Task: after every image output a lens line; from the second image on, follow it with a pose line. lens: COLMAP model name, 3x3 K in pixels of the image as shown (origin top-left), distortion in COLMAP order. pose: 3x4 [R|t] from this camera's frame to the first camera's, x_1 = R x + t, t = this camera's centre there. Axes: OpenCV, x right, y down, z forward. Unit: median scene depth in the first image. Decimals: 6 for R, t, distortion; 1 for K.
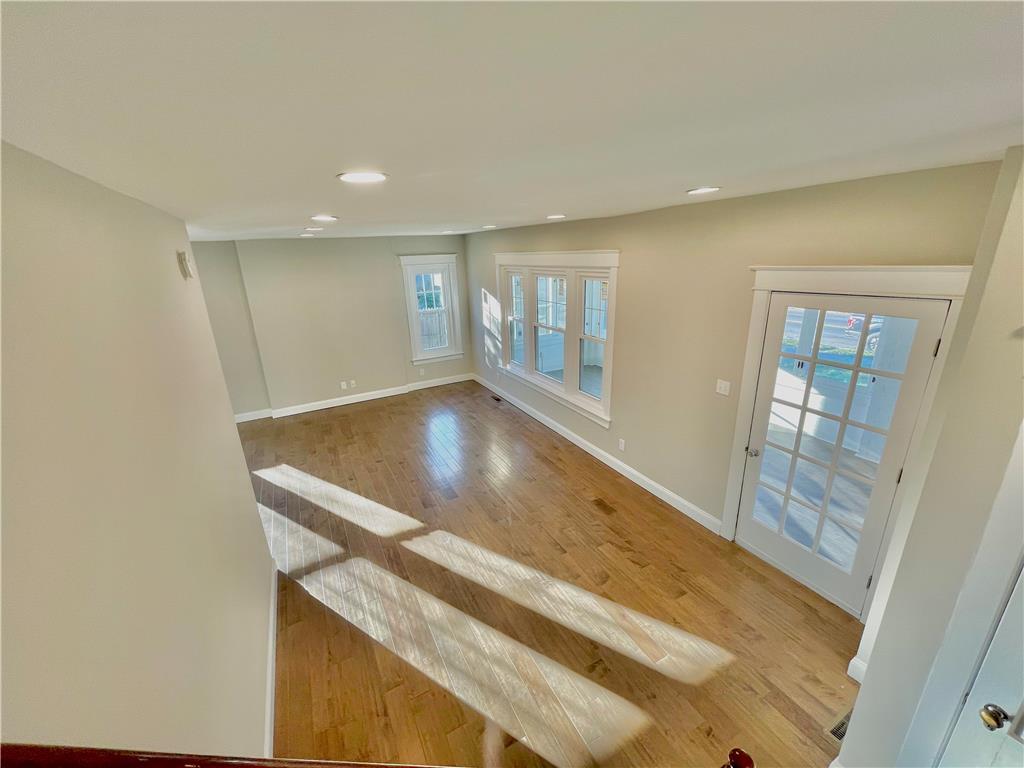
lens RADIAL K [[409.9, 0, 511.9], [0, 409.9, 382.1], [0, 0, 1]] dist [-0.007322, 0.001371]
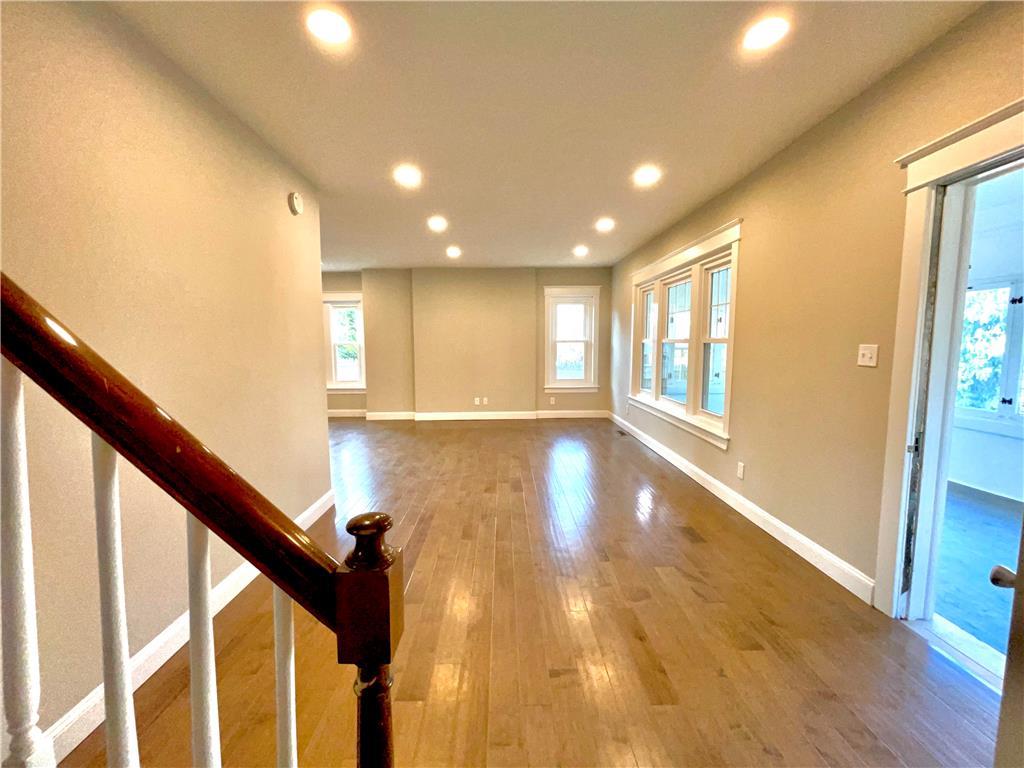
lens RADIAL K [[409.9, 0, 503.6], [0, 409.9, 381.2], [0, 0, 1]] dist [-0.007322, 0.001371]
pose [[0.885187, 0.068214, -0.460207, 0.214684], [-0.158656, 0.974156, -0.160775, 0.180488], [0.437346, 0.215331, 0.873133, 0.126526]]
